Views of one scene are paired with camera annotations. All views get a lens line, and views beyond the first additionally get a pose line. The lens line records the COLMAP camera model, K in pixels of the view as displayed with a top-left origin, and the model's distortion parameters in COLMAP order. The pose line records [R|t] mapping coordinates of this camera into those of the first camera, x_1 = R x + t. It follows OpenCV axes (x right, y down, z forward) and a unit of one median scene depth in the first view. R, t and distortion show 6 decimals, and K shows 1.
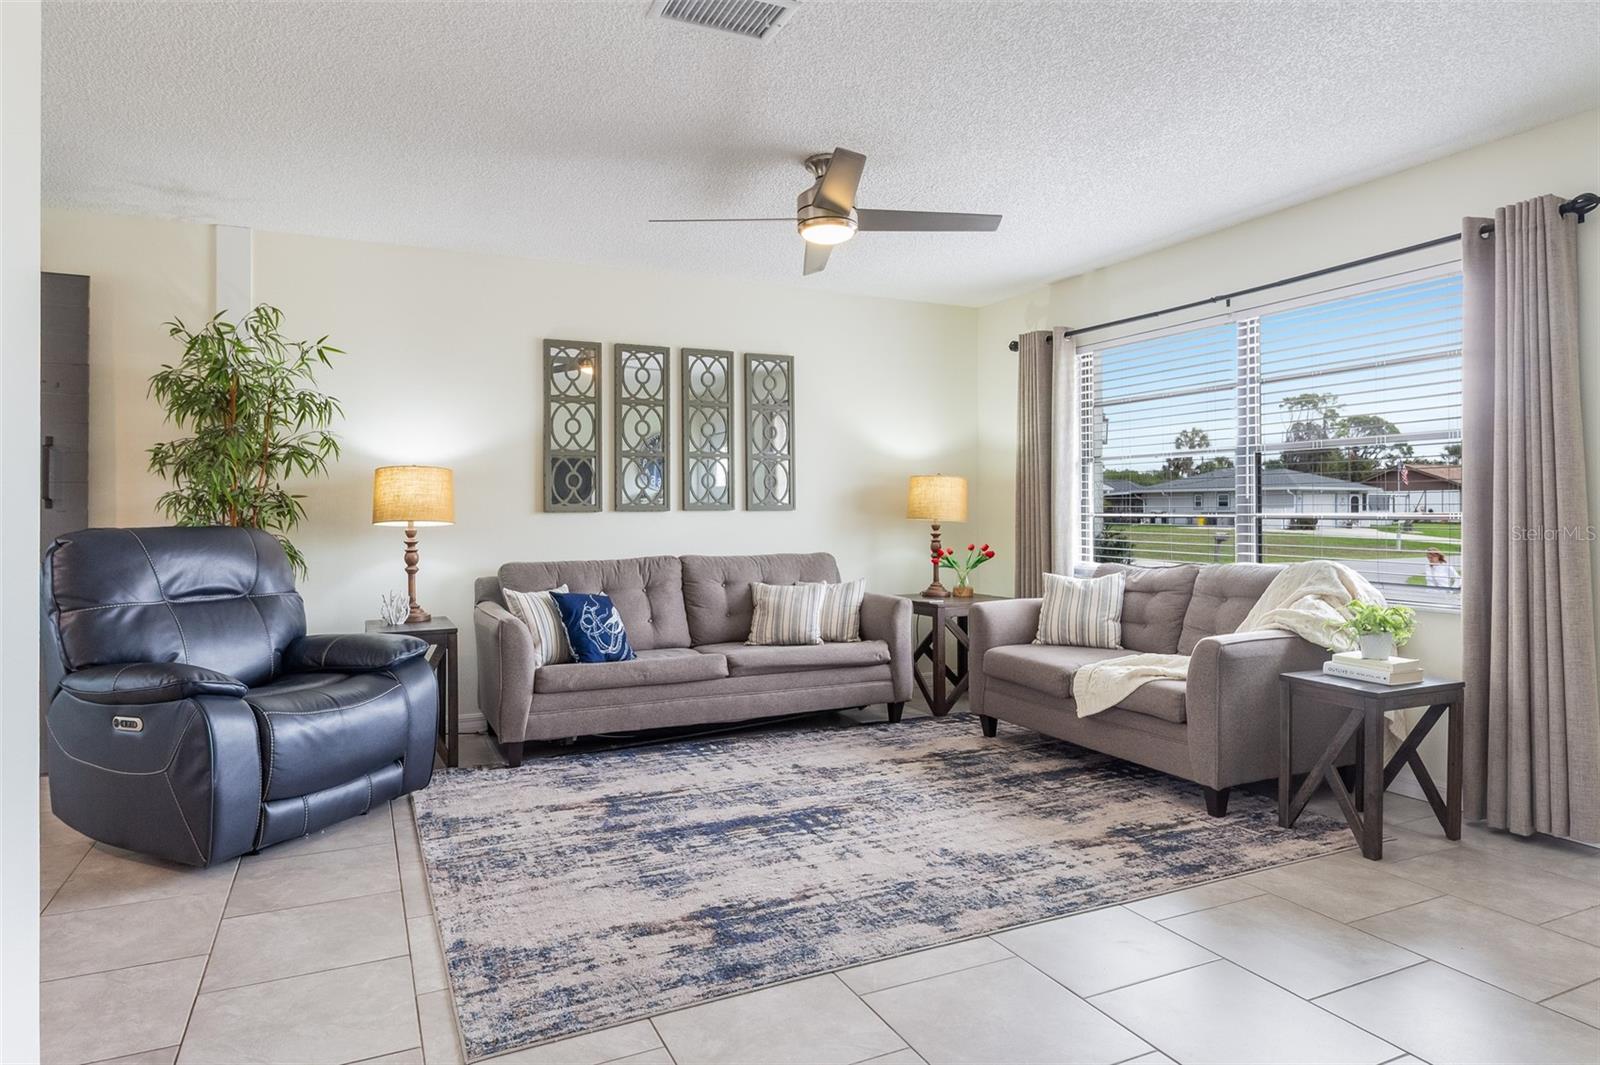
lens RADIAL K [[934.7, 0, 816.7], [0, 934.7, 516.0], [0, 0, 1]] dist [0.005229, -0.004005]
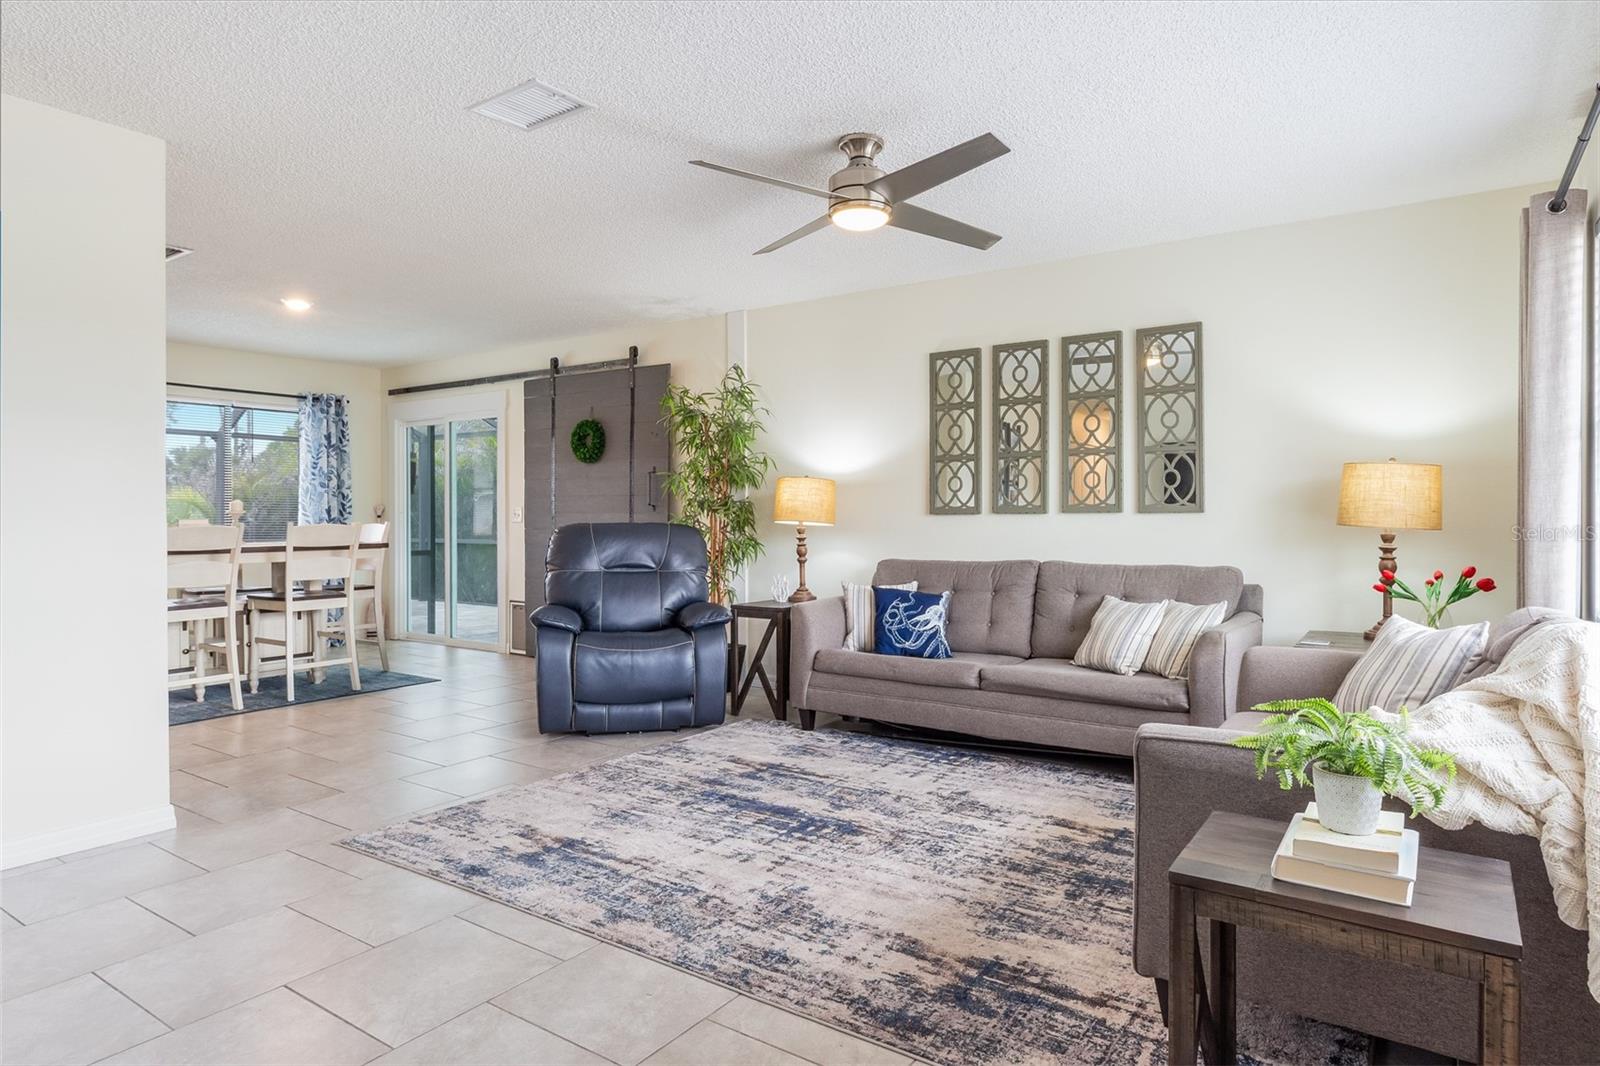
lens RADIAL K [[934.7, 0, 816.0], [0, 934.7, 506.6], [0, 0, 1]] dist [0.005229, -0.004005]
pose [[0.496698, -0.003056, -0.867918, 0.829870], [-0.002352, 0.999985, -0.004867, -0.009634], [0.867920, 0.004458, 0.496684, 0.494805]]
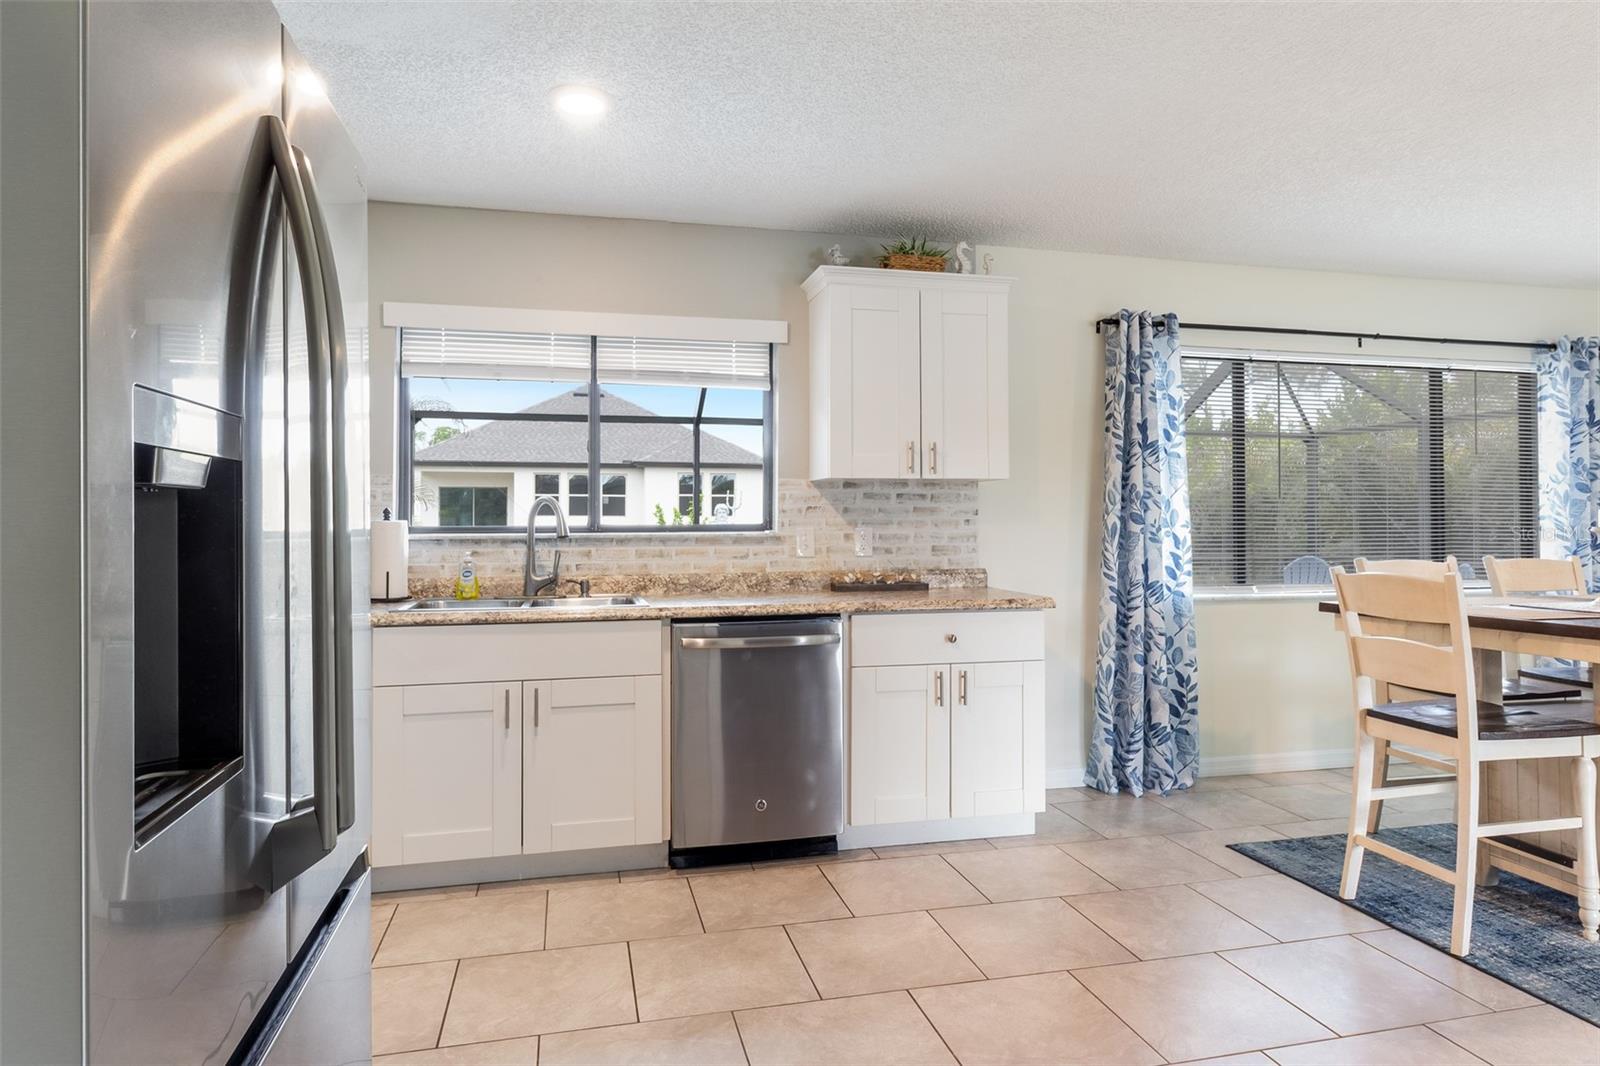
lens RADIAL K [[934.7, 0, 809.3], [0, 934.7, 511.0], [0, 0, 1]] dist [0.005229, -0.004005]
pose [[-0.209140, -0.003205, -0.977881, -0.141712], [-0.002349, 0.999993, -0.002775, -0.029297], [0.977883, 0.001717, -0.209146, -0.244830]]
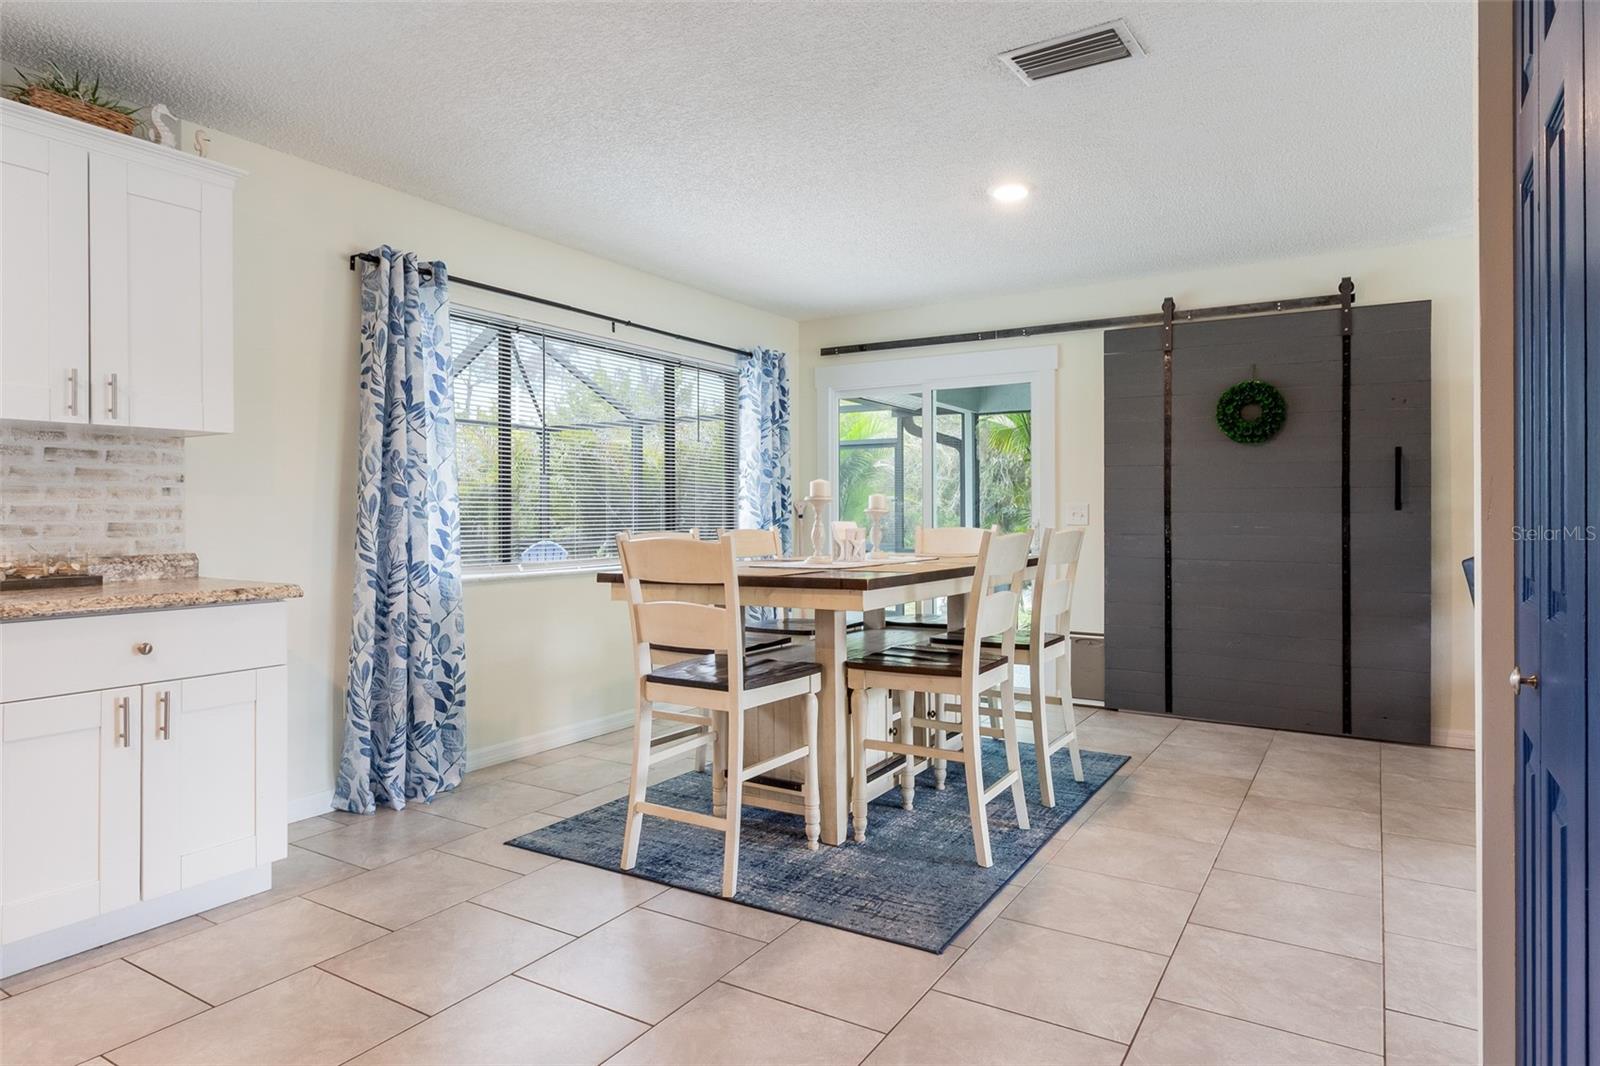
lens RADIAL K [[934.7, 0, 803.8], [0, 934.7, 509.8], [0, 0, 1]] dist [0.005229, -0.004005]
pose [[0.537704, 0.002055, -0.843131, -0.283906], [-0.005415, 0.999985, -0.001017, -0.003588], [0.843116, 0.005112, 0.537707, -0.265459]]
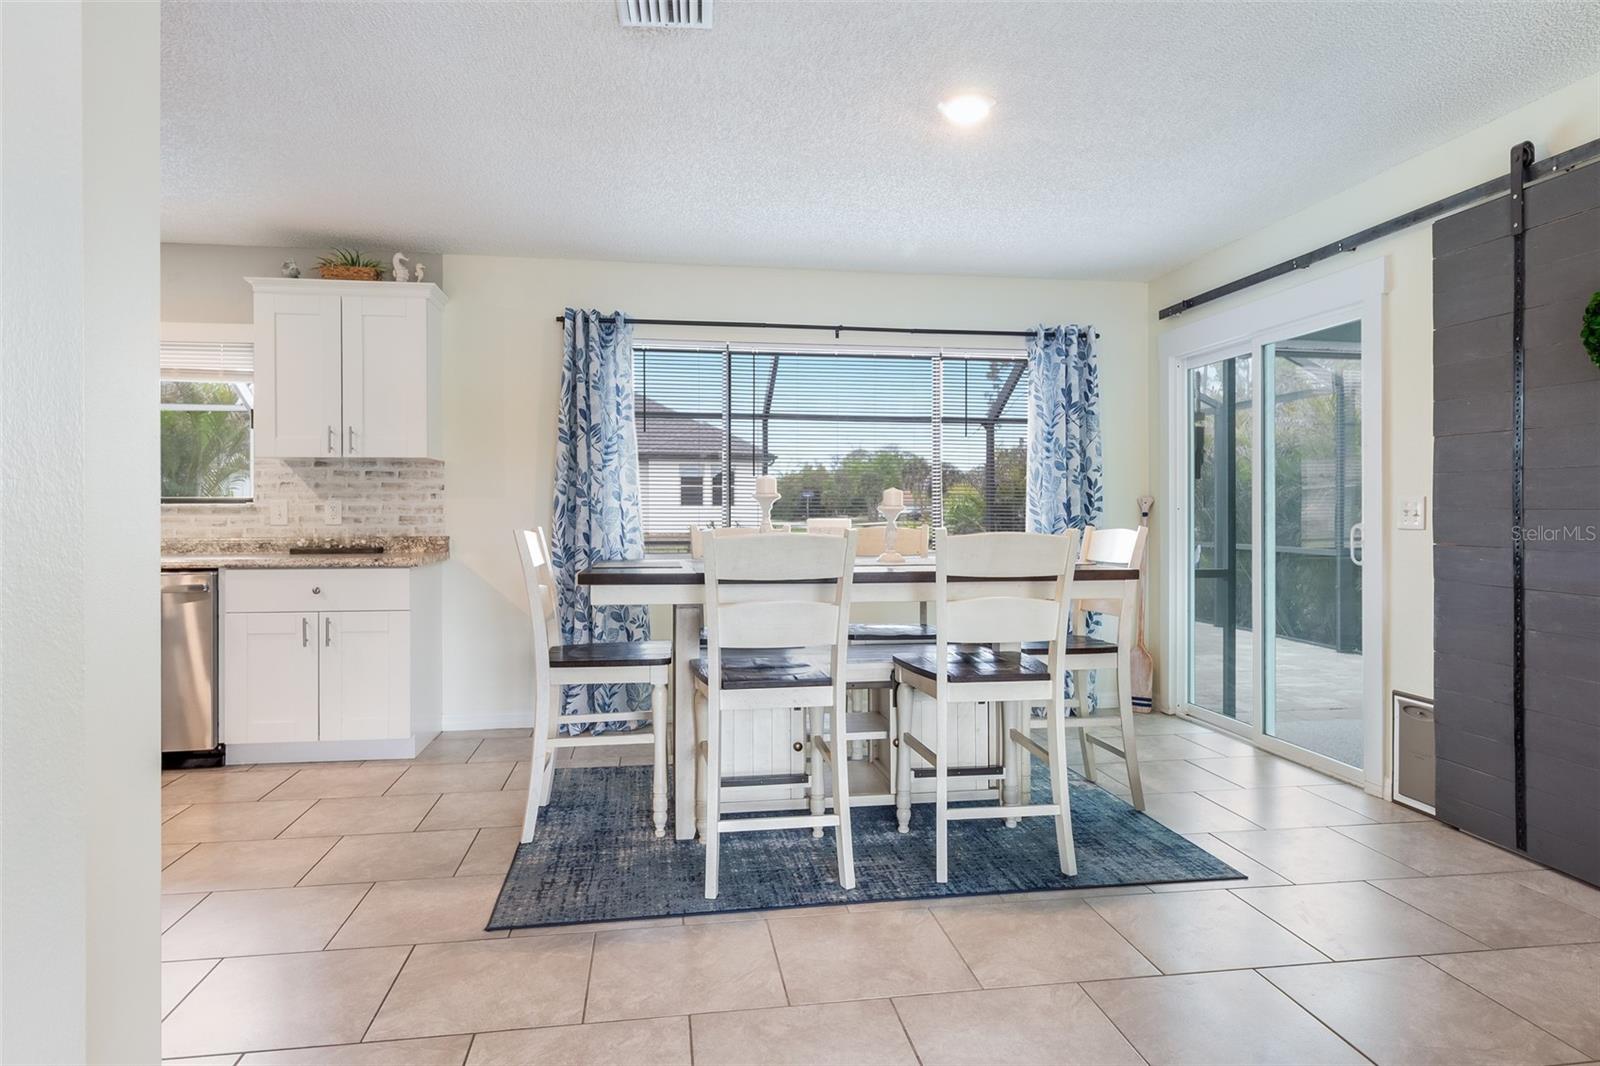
lens RADIAL K [[934.7, 0, 803.1], [0, 934.7, 509.9], [0, 0, 1]] dist [0.005229, -0.004005]
pose [[-0.294890, 0.004020, -0.955523, -0.194134], [-0.002599, 0.999984, 0.005009, -0.006608], [0.955528, 0.003961, -0.294875, 0.631720]]
